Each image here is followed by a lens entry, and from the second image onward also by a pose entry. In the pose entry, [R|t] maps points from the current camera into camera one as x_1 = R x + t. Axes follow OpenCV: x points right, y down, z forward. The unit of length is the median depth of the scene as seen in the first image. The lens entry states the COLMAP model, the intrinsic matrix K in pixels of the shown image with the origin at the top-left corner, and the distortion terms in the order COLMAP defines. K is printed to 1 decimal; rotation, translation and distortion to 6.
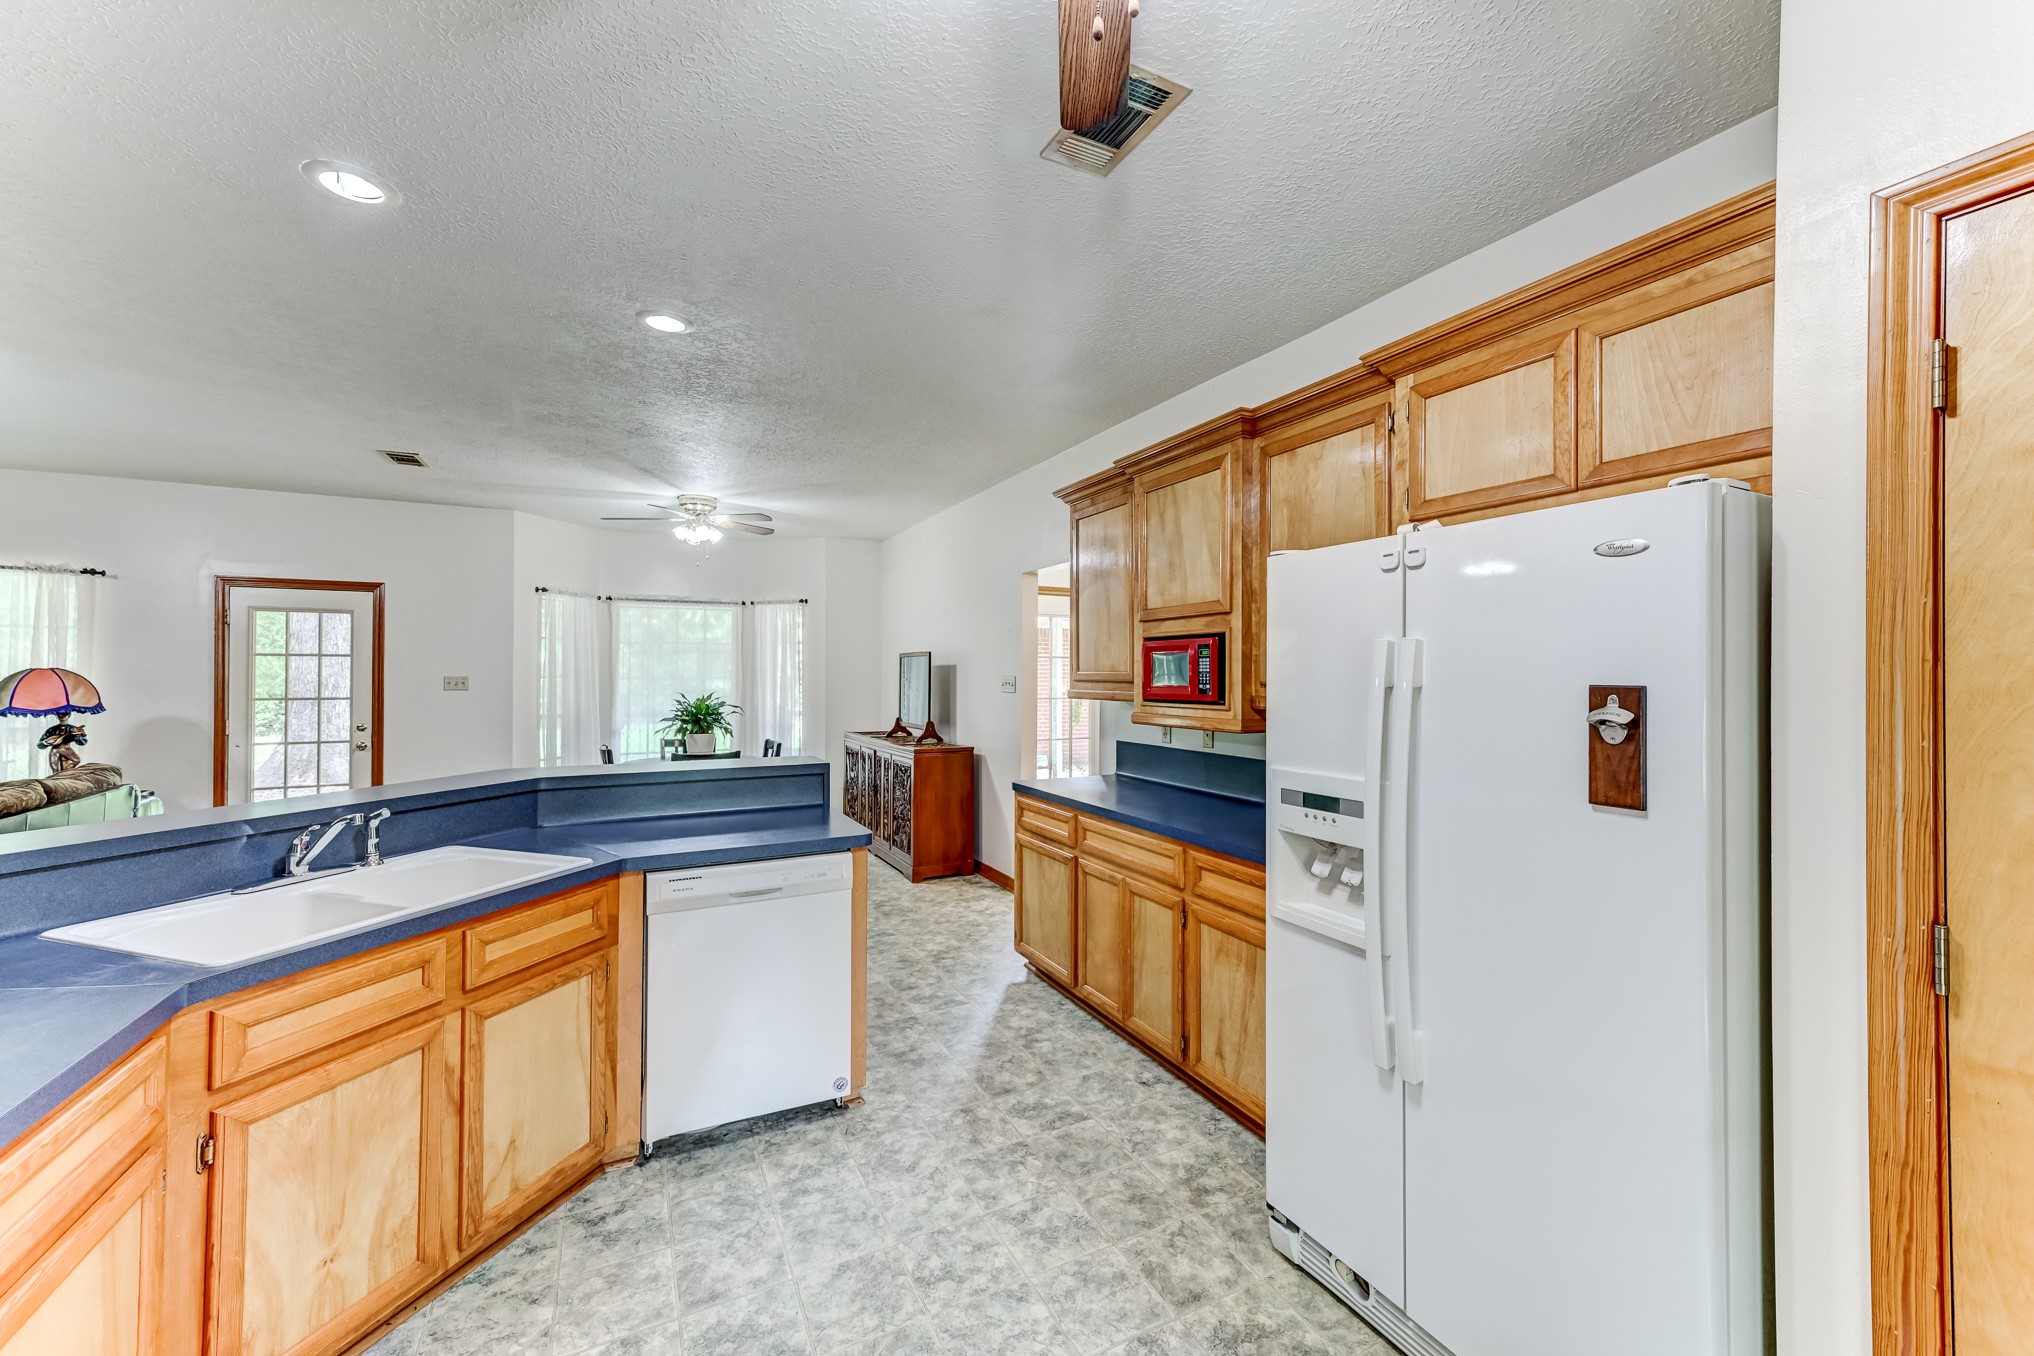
lens RADIAL K [[794.4, 0, 1023.8], [0, 794.4, 661.3], [0, 0, 1]] dist [0.010280, -0.000271]
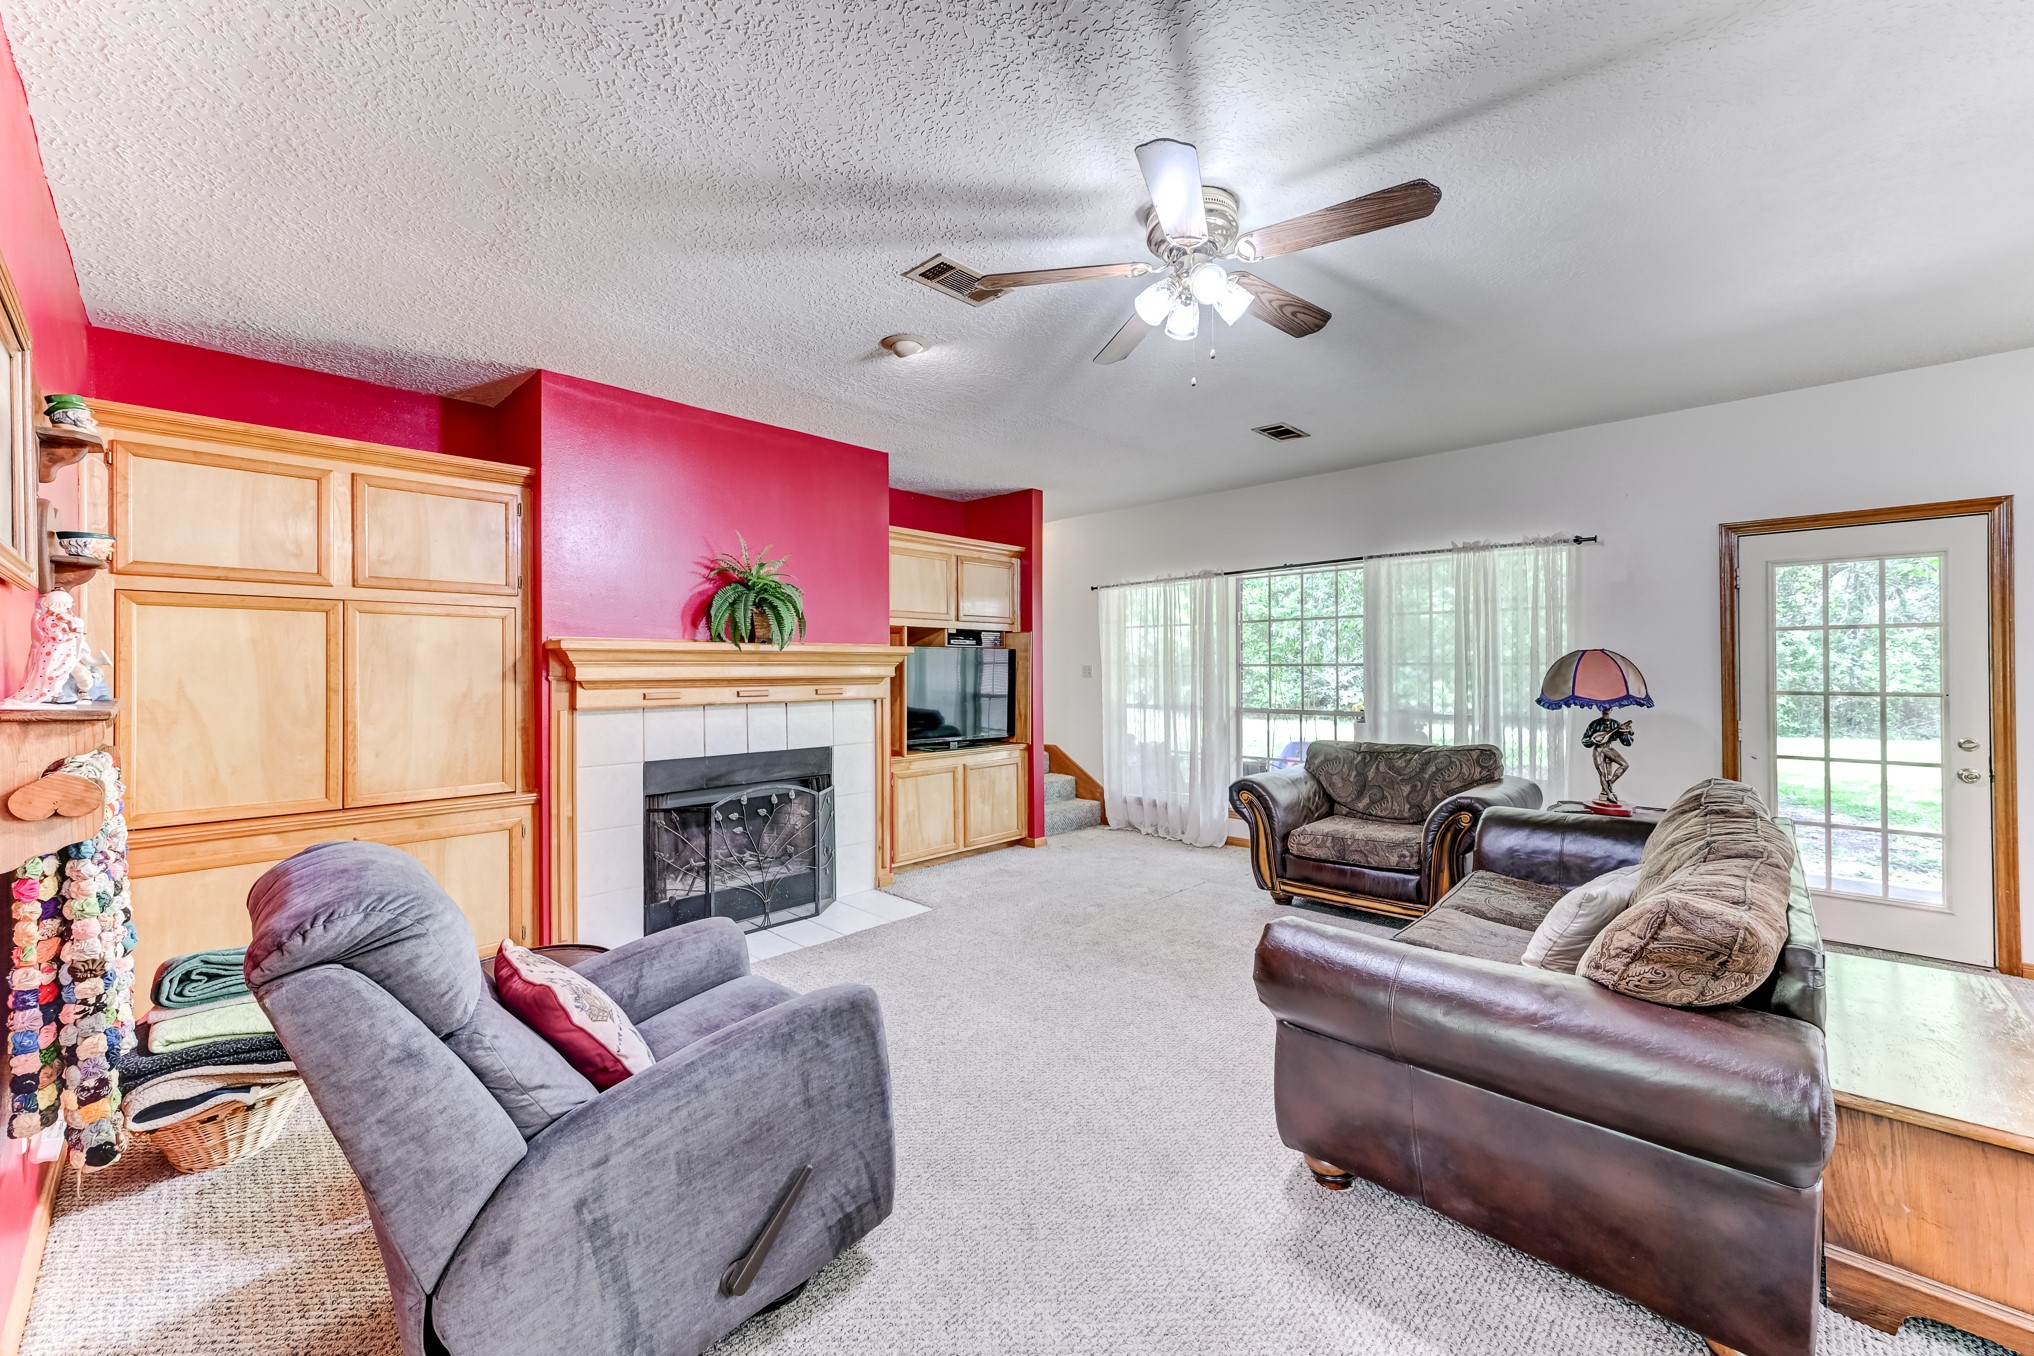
lens RADIAL K [[794.4, 0, 1014.2], [0, 794.4, 667.1], [0, 0, 1]] dist [0.010280, -0.000271]
pose [[0.316056, -0.009712, -0.948691, -0.531585], [0.020959, 0.999775, -0.003252, 0.013924], [0.948509, -0.018856, 0.316188, 0.154826]]
